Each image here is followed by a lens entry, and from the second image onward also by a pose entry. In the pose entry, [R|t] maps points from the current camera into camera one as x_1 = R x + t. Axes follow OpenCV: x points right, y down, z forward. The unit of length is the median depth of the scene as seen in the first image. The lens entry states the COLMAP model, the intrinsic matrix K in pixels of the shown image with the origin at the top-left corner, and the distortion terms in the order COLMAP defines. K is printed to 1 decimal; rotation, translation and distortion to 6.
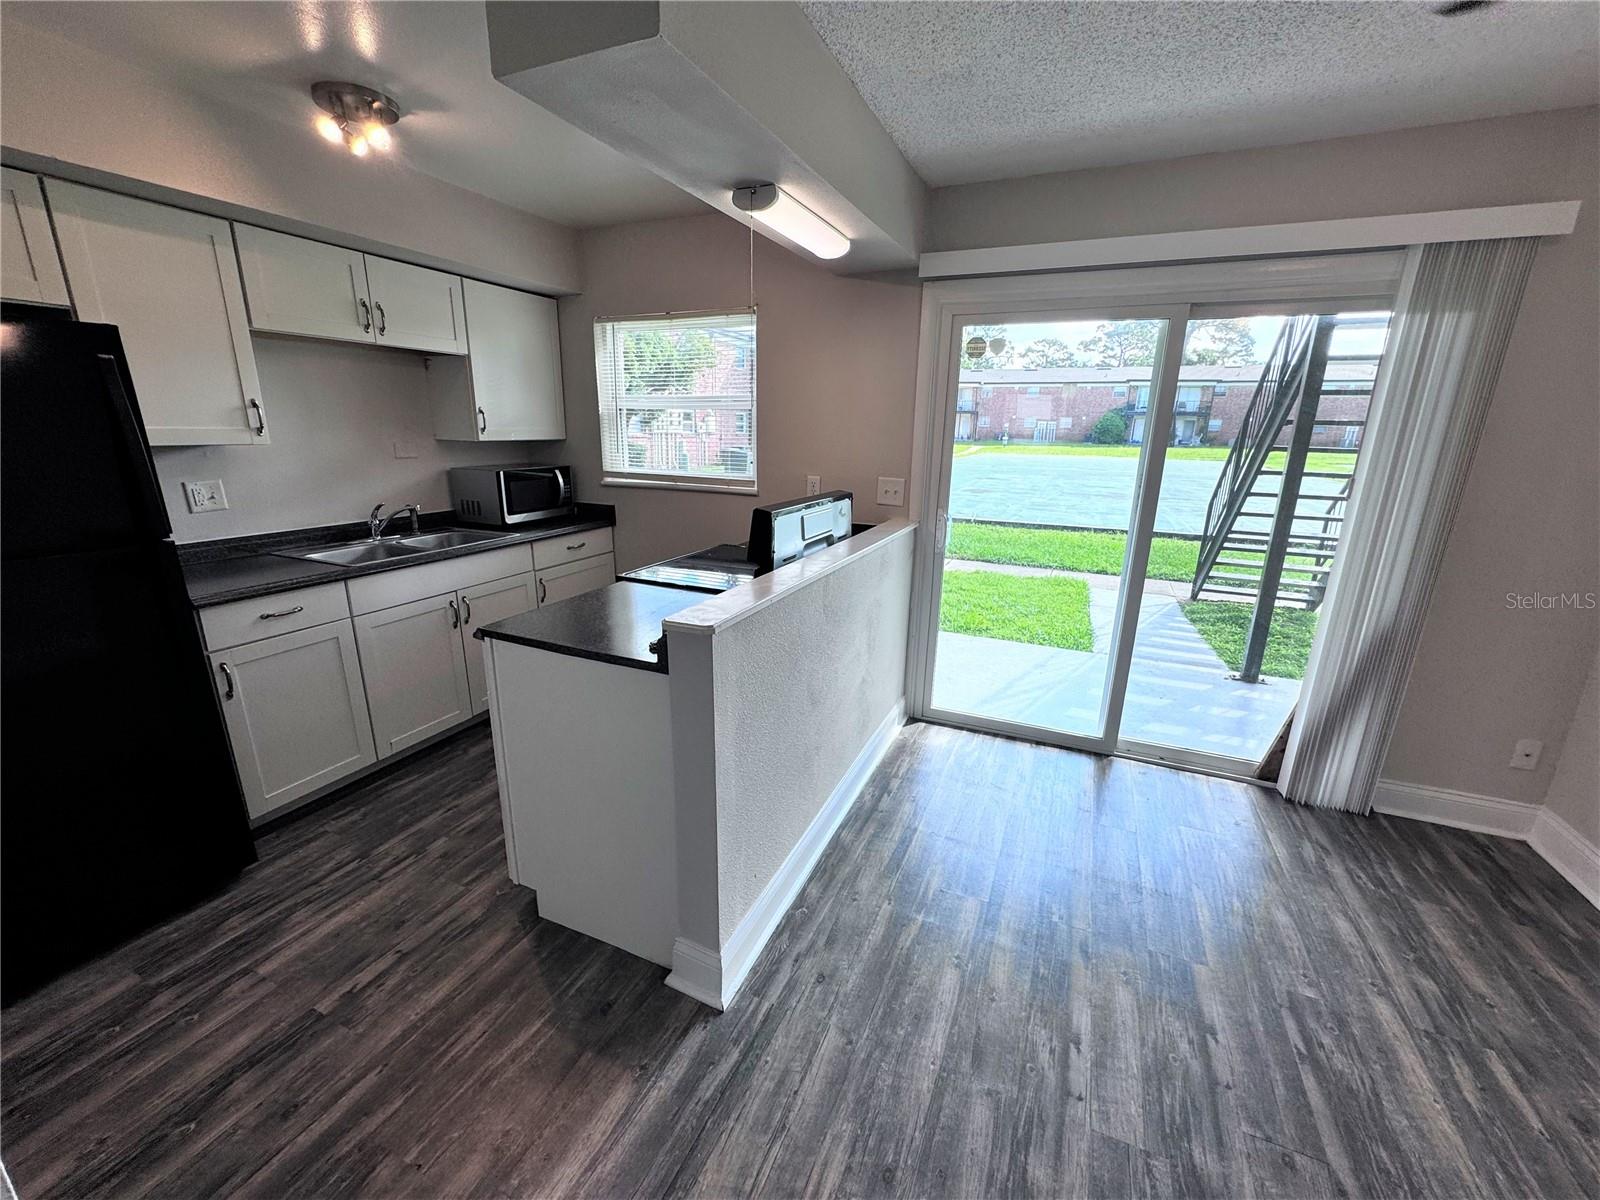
lens RADIAL K [[639.4, 0, 794.0], [0, 639.4, 593.8], [0, 0, 1]] dist [0.000532, -0.000125]
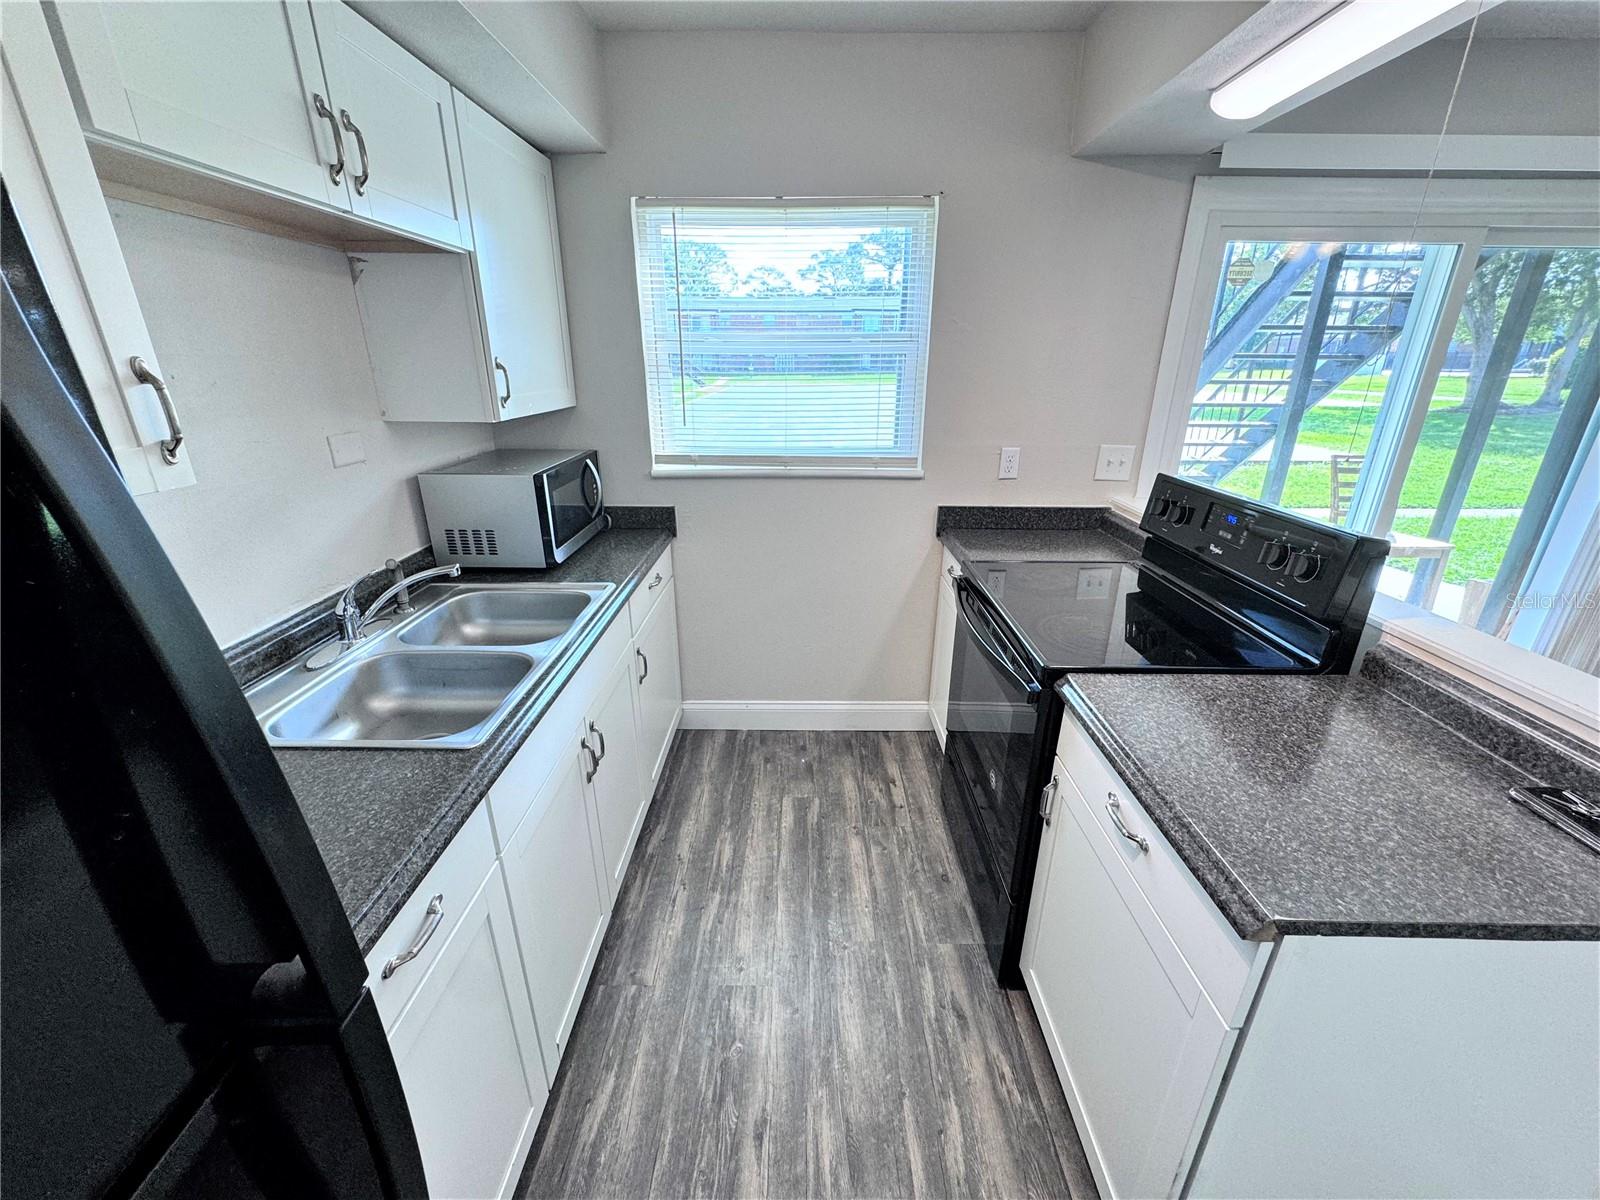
lens RADIAL K [[639.4, 0, 800.0], [0, 639.4, 607.8], [0, 0, 1]] dist [0.000532, -0.000125]
pose [[0.914962, -0.160088, 0.370427, -0.421270], [0.115660, 0.983466, 0.139346, -0.112830], [-0.386610, -0.084653, 0.918350, 0.336881]]
